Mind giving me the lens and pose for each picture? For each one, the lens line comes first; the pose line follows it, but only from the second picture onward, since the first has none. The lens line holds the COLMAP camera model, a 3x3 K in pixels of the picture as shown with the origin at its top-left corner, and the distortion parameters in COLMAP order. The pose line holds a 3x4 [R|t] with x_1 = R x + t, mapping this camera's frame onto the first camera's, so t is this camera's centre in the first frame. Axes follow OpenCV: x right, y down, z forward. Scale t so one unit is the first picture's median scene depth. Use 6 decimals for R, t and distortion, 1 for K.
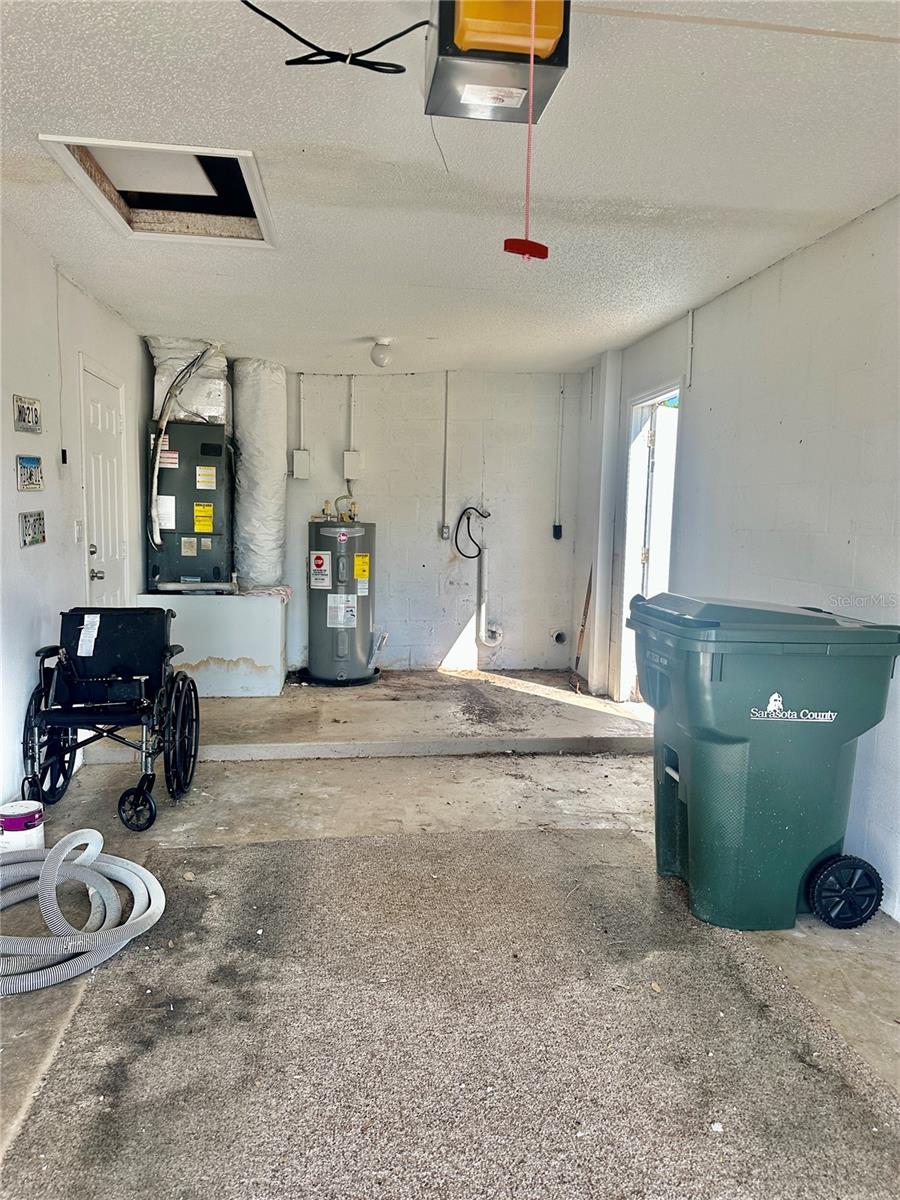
lens RADIAL K [[861.8, 0, 433.2], [0, 861.8, 606.1], [0, 0, 1]] dist [0.097233, -0.167319]
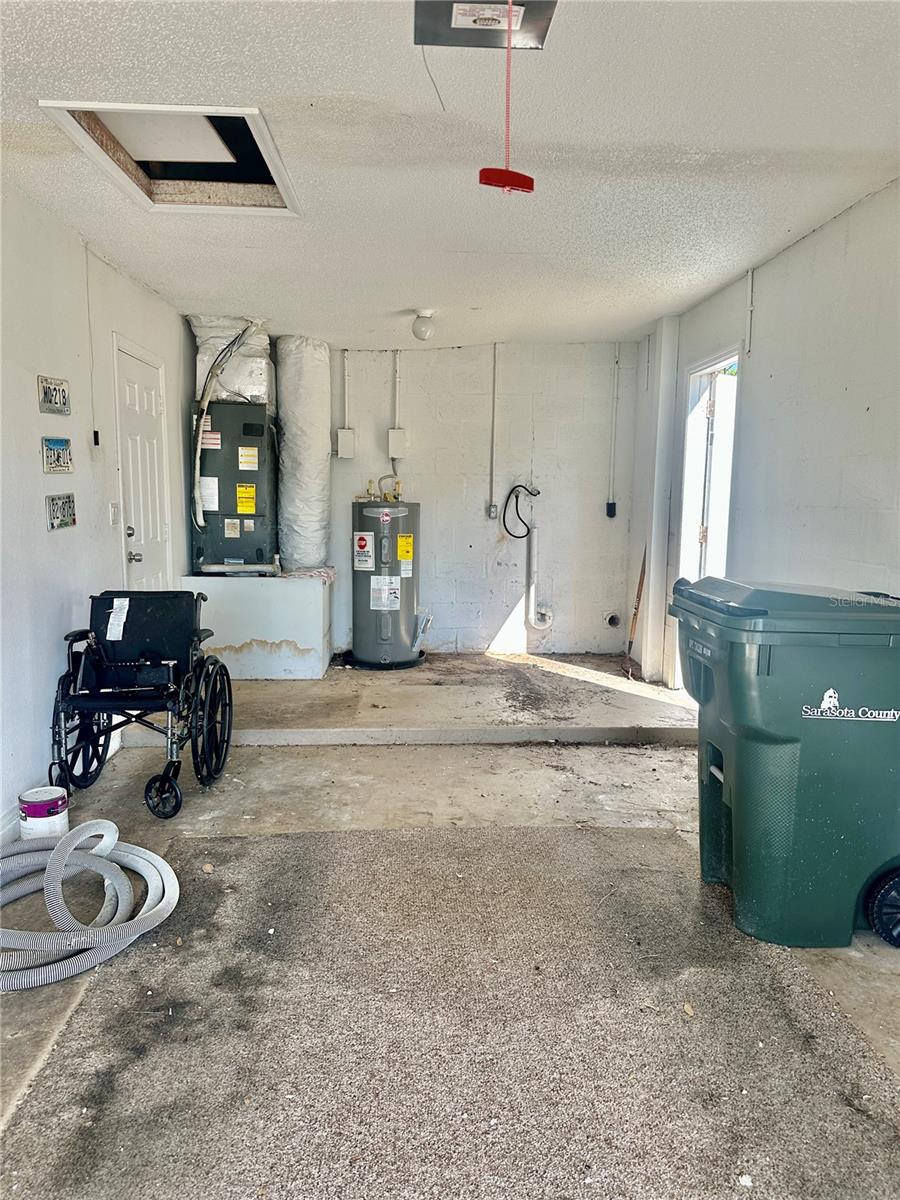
lens RADIAL K [[830.8, 0, 451.3], [0, 830.8, 598.6], [0, 0, 1]] dist [0.073564, -0.104151]
pose [[0.996188, 0.001700, -0.087213, 0.068365], [0.000122, 0.999782, 0.020873, -0.010237], [0.087230, -0.020804, 0.995971, 0.090605]]
